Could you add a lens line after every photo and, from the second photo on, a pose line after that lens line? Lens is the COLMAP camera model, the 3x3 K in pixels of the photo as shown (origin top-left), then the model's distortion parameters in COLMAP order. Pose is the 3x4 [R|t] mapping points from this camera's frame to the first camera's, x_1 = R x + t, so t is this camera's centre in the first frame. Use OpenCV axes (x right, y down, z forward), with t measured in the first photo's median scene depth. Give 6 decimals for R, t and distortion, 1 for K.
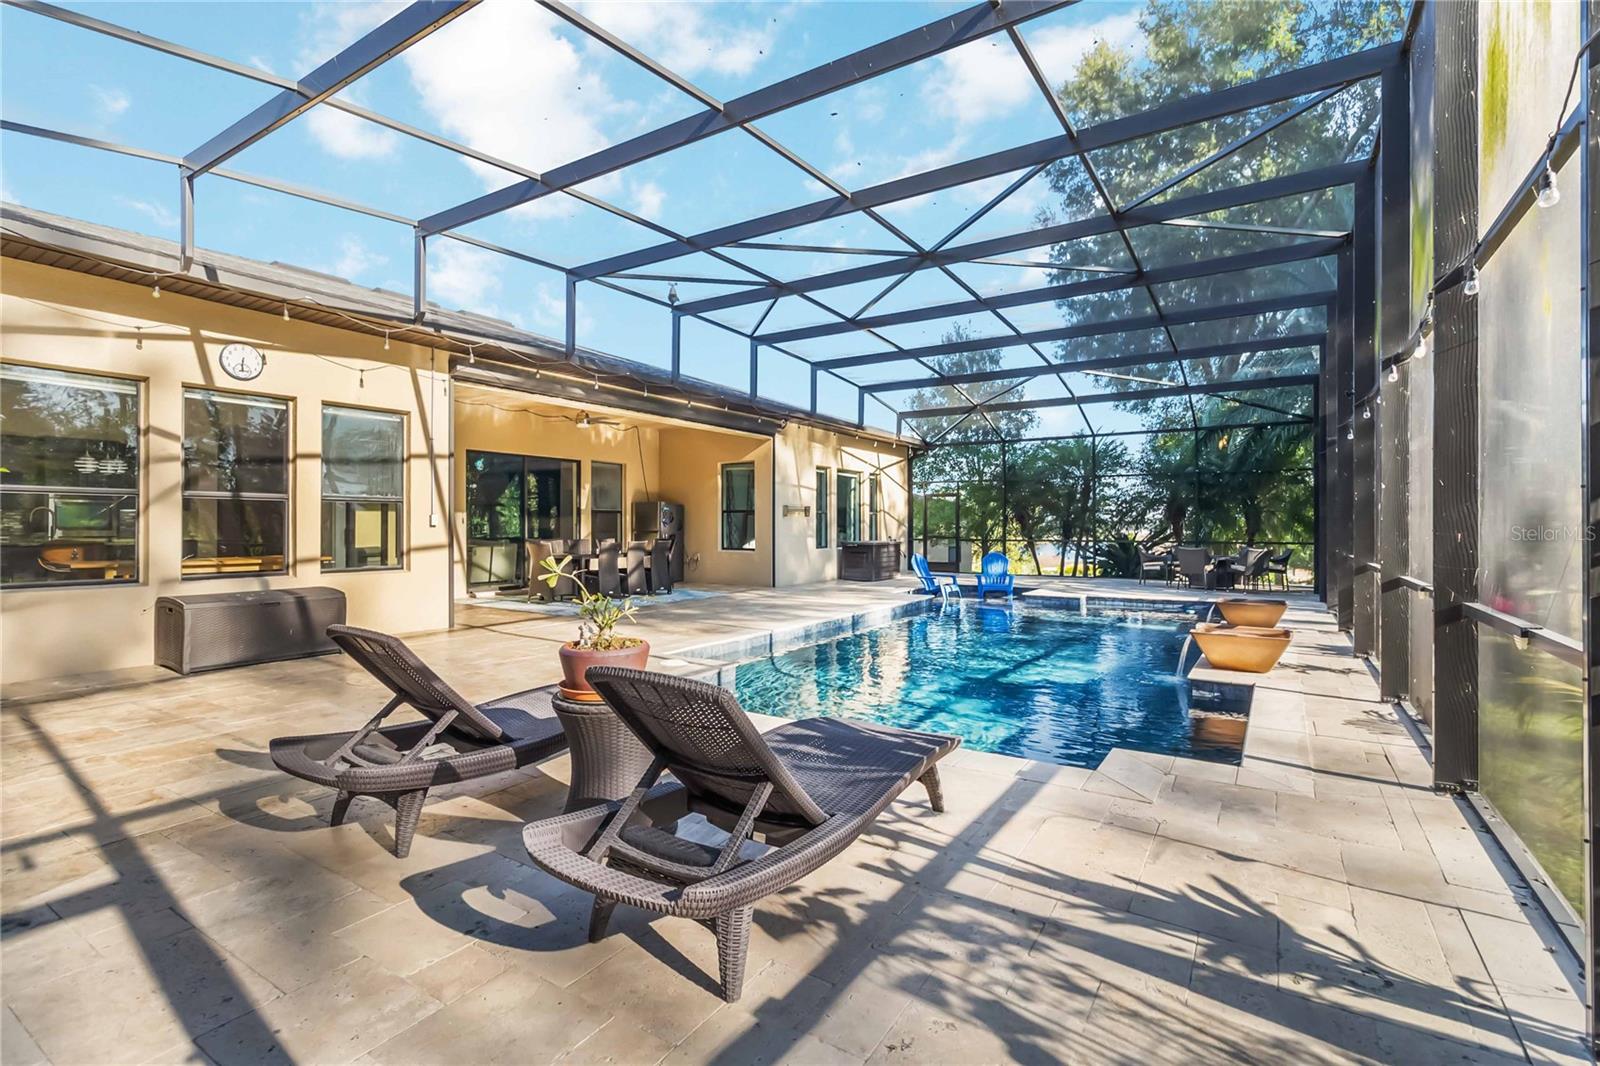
lens RADIAL K [[739.6, 0, 814.8], [0, 739.6, 530.0], [0, 0, 1]] dist [0.001813, 0.000175]
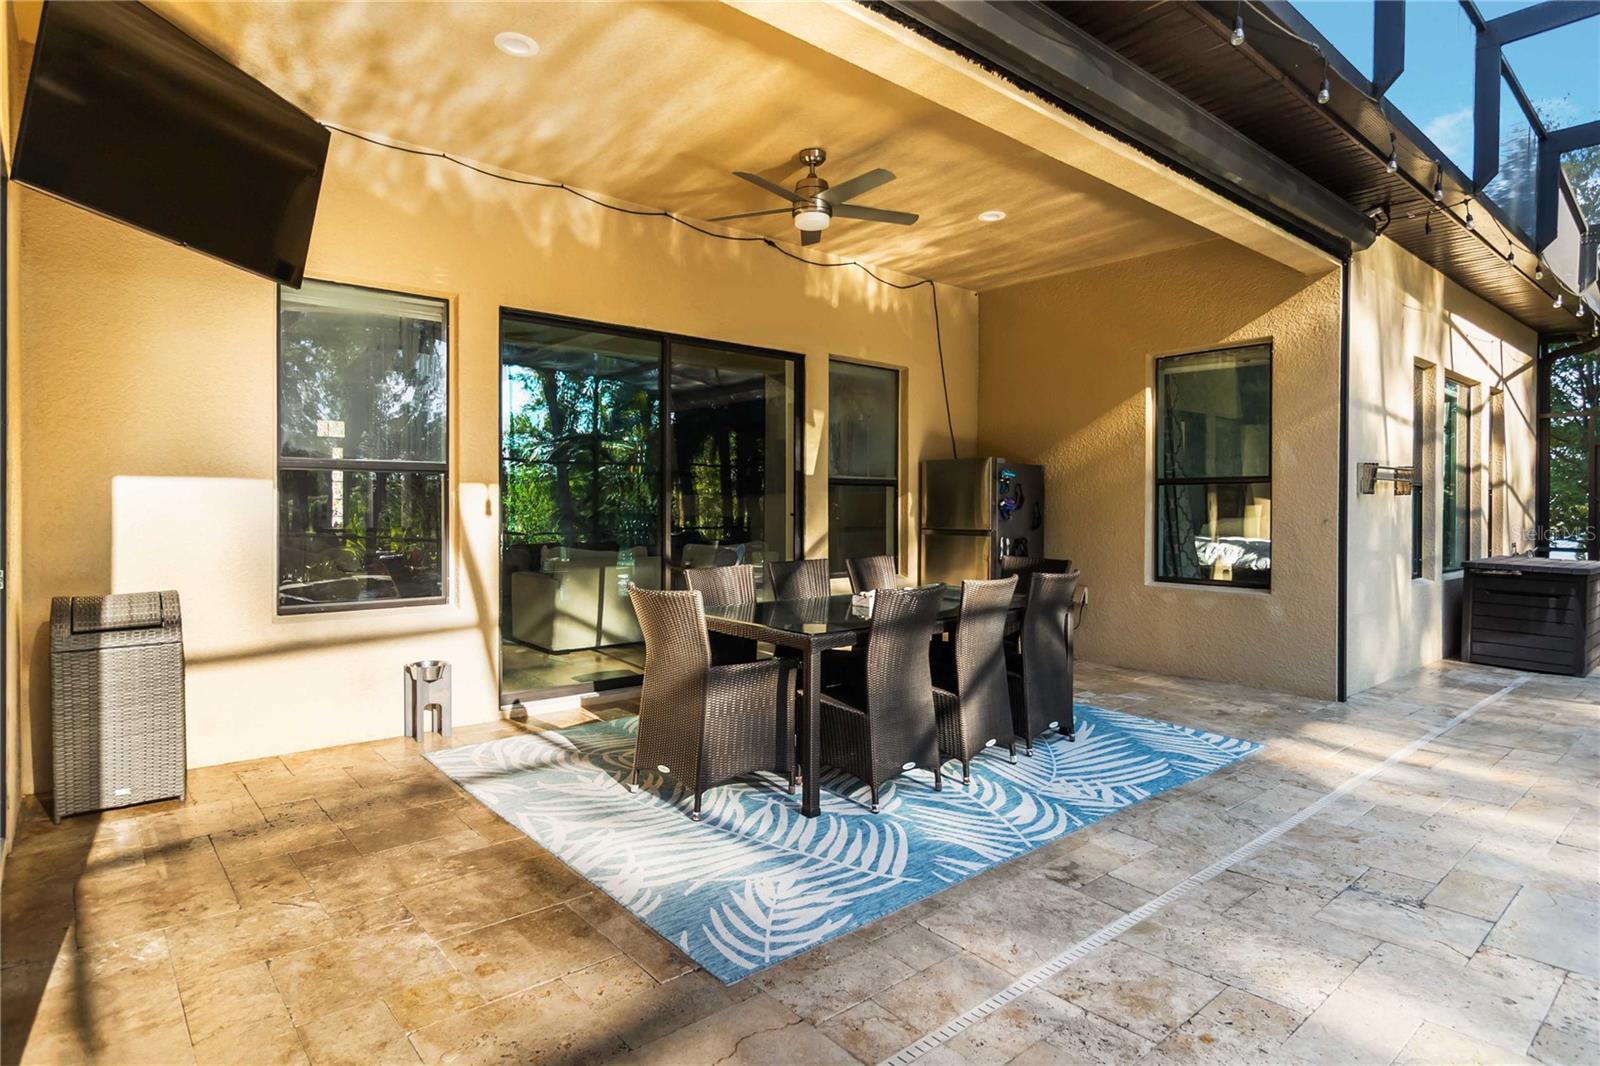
lens RADIAL K [[860.6, 0, 802.4], [0, 860.6, 512.9], [0, 0, 1]] dist [0.000065, 0.000013]
pose [[0.953938, 0.008397, -0.299886, -0.166292], [-0.007385, 0.999963, 0.004509, -0.009546], [0.299913, -0.002086, 0.953964, 0.521258]]
